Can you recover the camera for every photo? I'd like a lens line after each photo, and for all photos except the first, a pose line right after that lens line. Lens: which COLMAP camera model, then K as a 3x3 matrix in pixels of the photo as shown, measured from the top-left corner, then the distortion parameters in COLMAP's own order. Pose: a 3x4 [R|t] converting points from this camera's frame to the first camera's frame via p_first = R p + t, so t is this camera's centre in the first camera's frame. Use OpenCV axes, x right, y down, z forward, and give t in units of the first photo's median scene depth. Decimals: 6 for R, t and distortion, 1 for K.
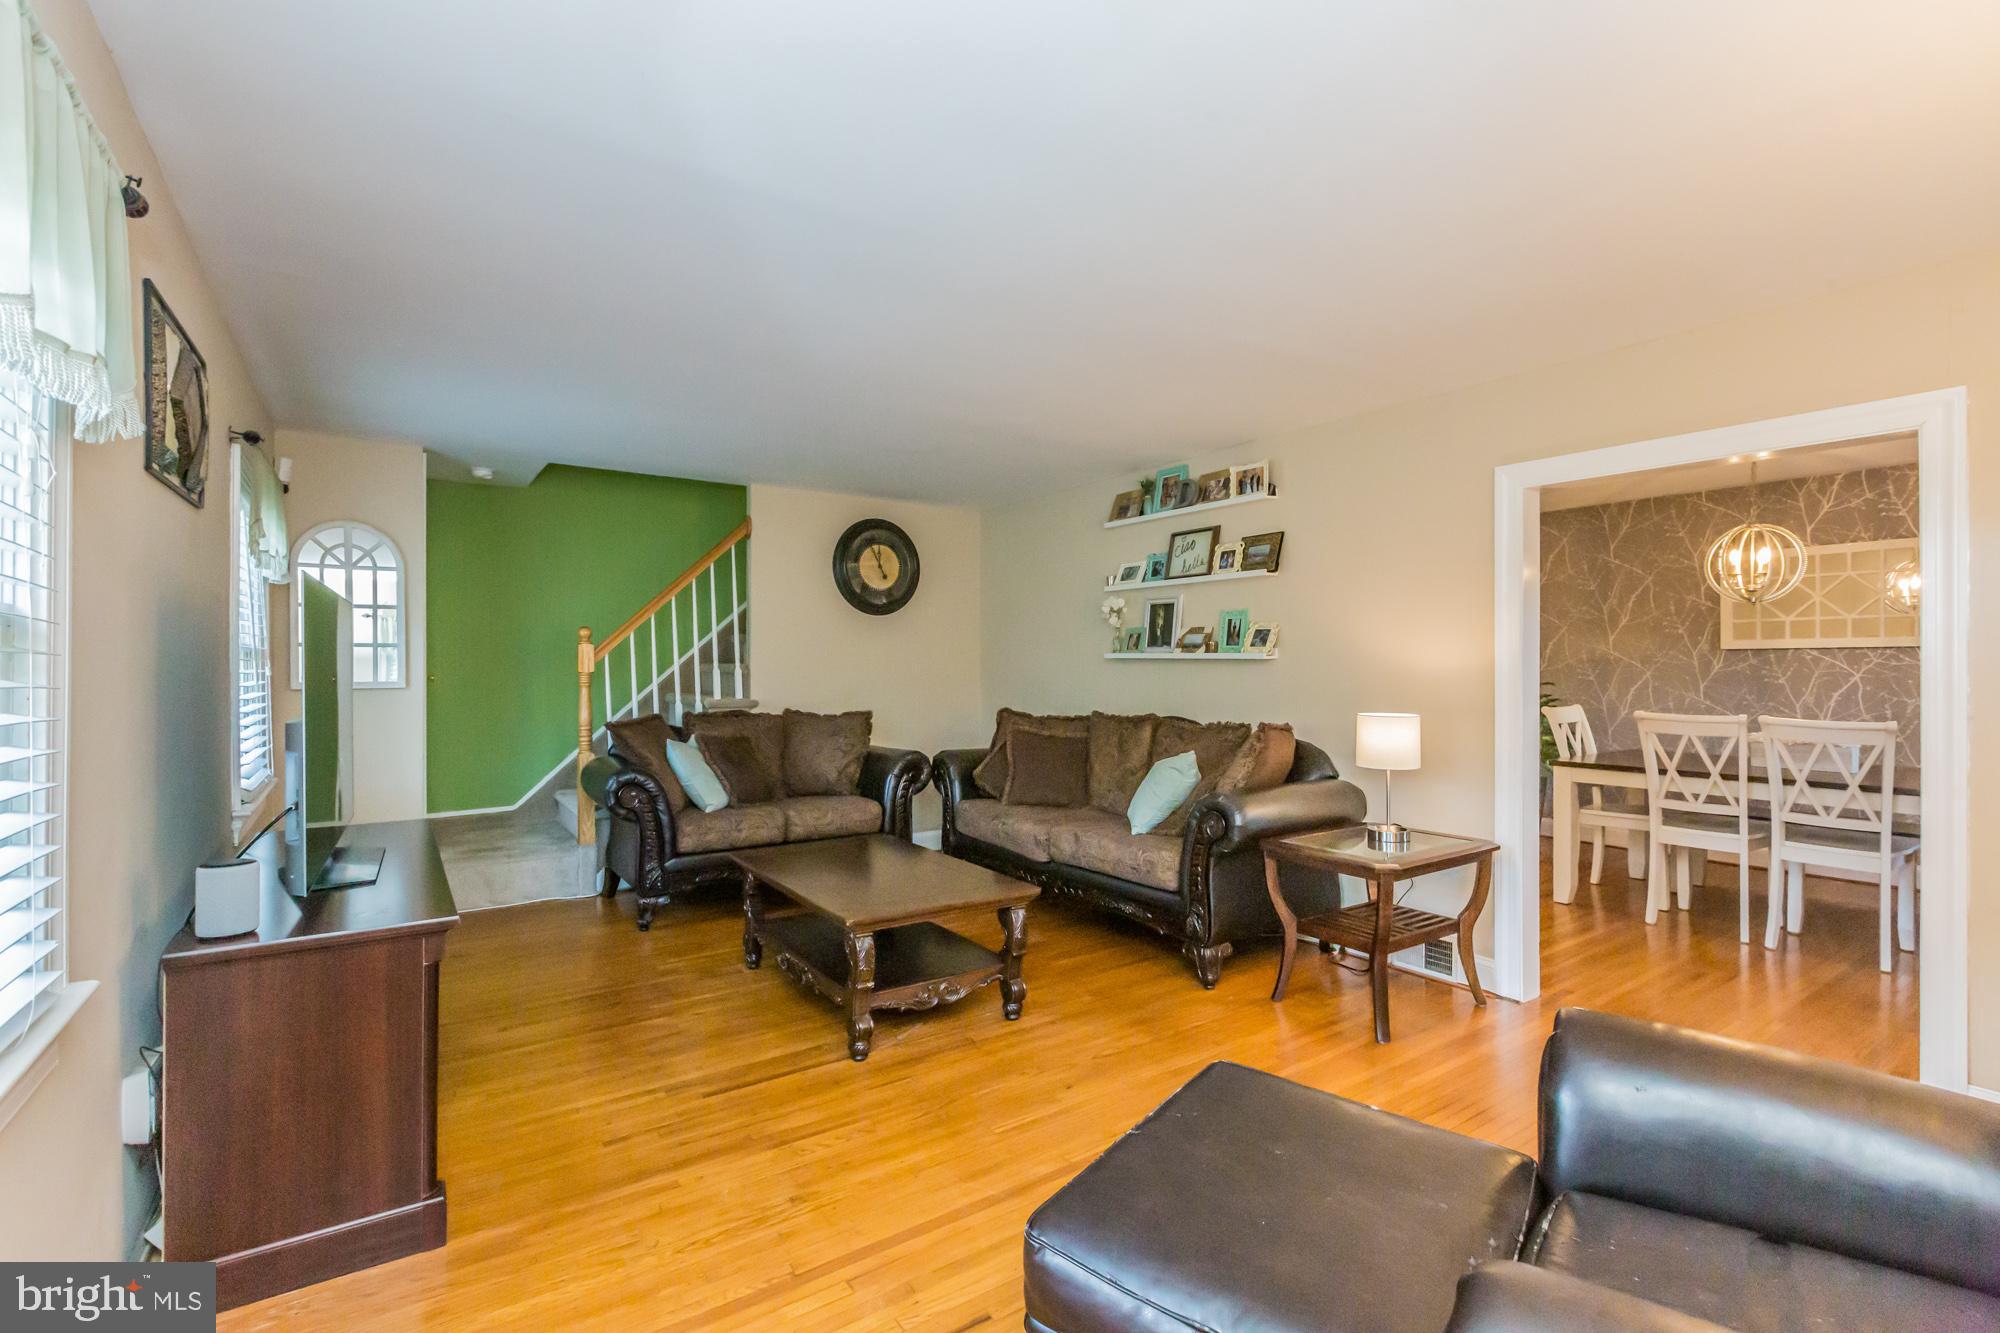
lens RADIAL K [[873.5, 0, 1000.0], [0, 873.5, 666.5], [0, 0, 1]] dist [-0.000051, -0.000004]
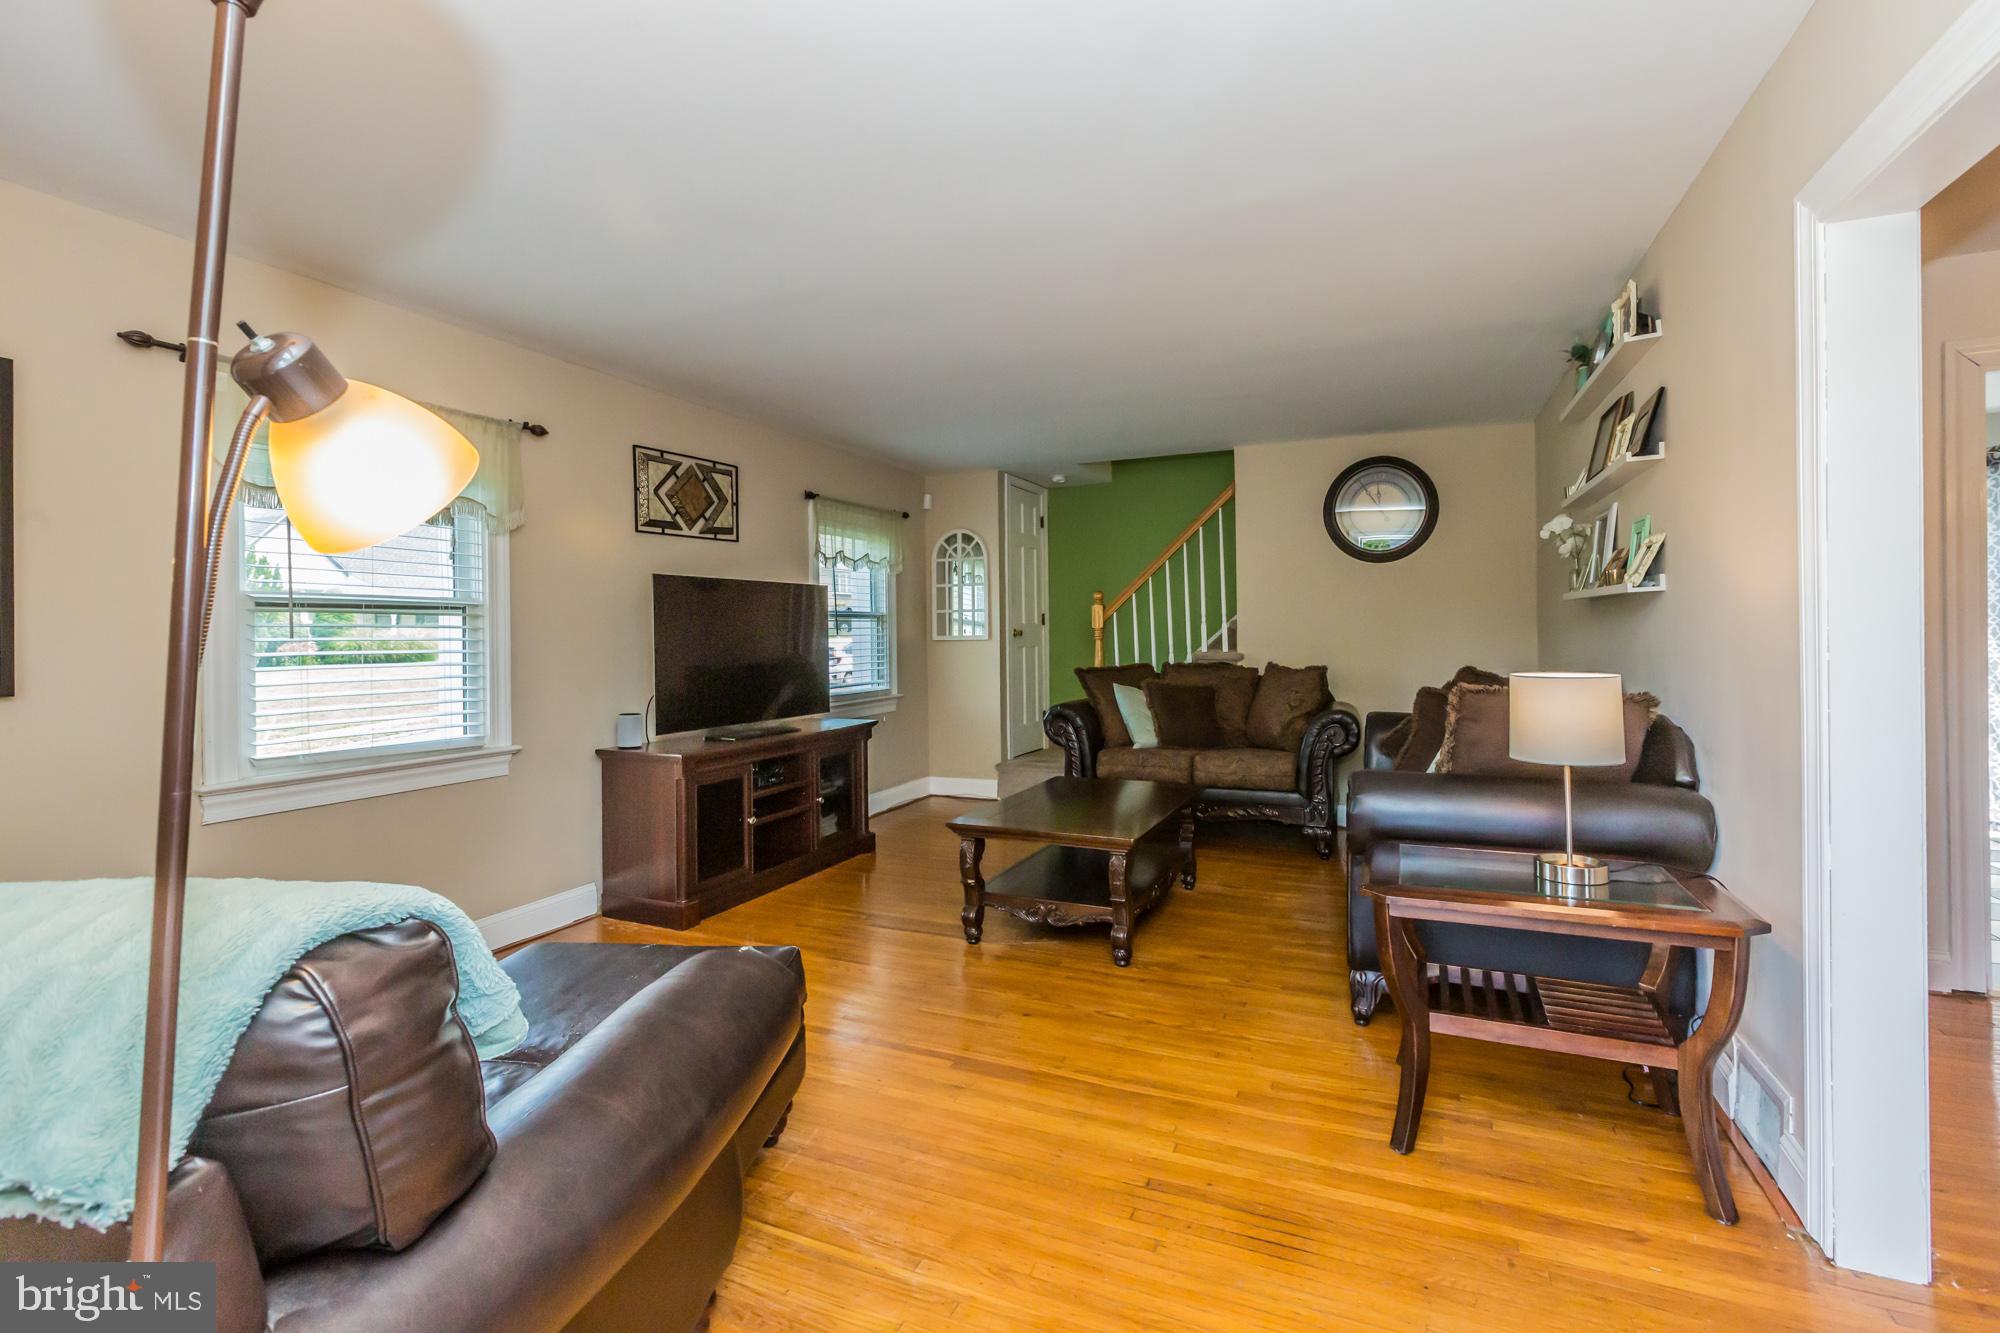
lens RADIAL K [[893.6, 0, 998.0], [0, 893.6, 628.8], [0, 0, 1]] dist [0.000023, 0.000002]
pose [[0.519336, -0.016151, -0.854417, 0.502428], [0.016322, 0.999826, -0.008978, 0.015911], [0.854414, -0.009283, 0.519510, 0.216105]]
